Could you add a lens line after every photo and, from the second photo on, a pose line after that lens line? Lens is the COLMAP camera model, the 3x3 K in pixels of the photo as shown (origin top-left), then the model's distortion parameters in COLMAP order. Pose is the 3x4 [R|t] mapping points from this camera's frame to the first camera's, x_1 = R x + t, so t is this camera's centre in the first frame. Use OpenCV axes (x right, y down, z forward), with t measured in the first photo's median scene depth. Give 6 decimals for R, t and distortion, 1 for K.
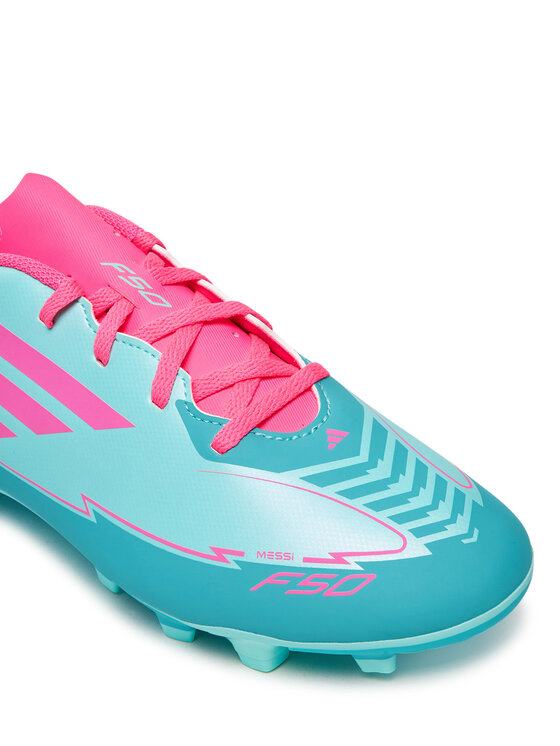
lens RADIAL K [[1158.6, 0, 280.0], [0, 1158.6, 373.0], [0, 0, 1]] dist [-0.006416, -0.007026]
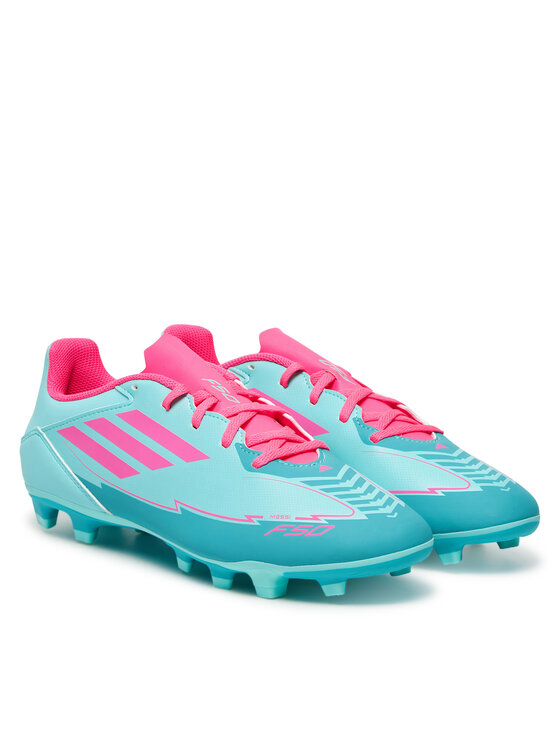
lens RADIAL K [[1838.0, 0, 280.0], [0, 1838.0, 373.0], [0, 0, 1]] dist [-0.004113, -0.023030]
pose [[0.990236, 0.058211, -0.126664, 0.324457], [-0.101036, 0.925728, -0.364445, 0.938986], [0.096041, 0.373684, 0.922570, -1.599528]]
